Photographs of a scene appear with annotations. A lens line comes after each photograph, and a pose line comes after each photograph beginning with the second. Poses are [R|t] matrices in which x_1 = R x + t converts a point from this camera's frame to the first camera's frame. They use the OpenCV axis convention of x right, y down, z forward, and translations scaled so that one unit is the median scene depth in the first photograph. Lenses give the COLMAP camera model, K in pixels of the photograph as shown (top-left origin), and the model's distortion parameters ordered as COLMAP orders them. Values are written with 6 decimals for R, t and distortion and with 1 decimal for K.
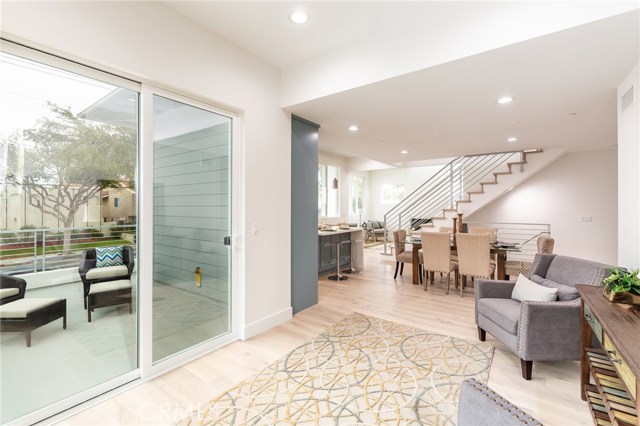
lens RADIAL K [[278.7, 0, 320.0], [0, 278.7, 213.0], [0, 0, 1]] dist [-0.001377, -0.000133]
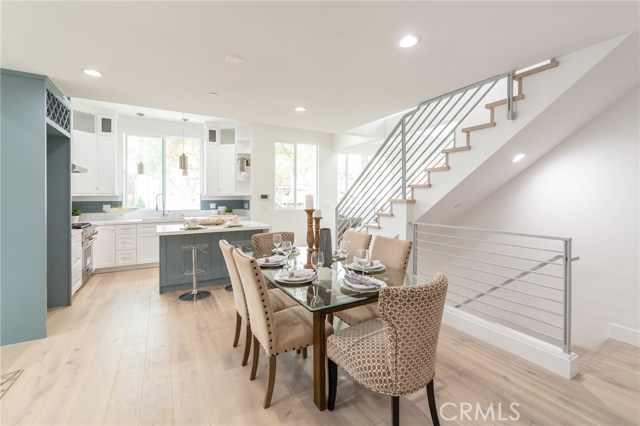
lens RADIAL K [[279.0, 0, 320.6], [0, 279.0, 200.1], [0, 0, 1]] dist [0.001234, -0.000066]
pose [[0.912000, 0.005626, -0.410151, 0.630581], [-0.006990, 0.999974, -0.001825, -0.012544], [0.410130, 0.004532, 0.912016, 0.458465]]
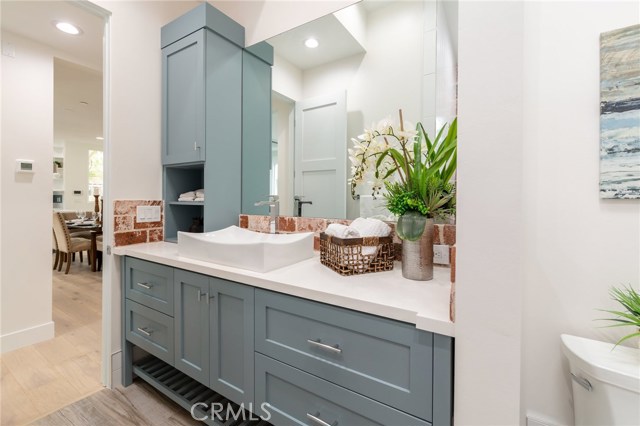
lens RADIAL K [[279.0, 0, 320.6], [0, 279.0, 200.1], [0, 0, 1]] dist [0.001234, -0.000066]
pose [[0.998214, -0.001202, 0.059723, 1.120791], [0.001686, 0.999966, -0.008050, 0.026787], [-0.059712, 0.008136, 0.998183, -0.111746]]
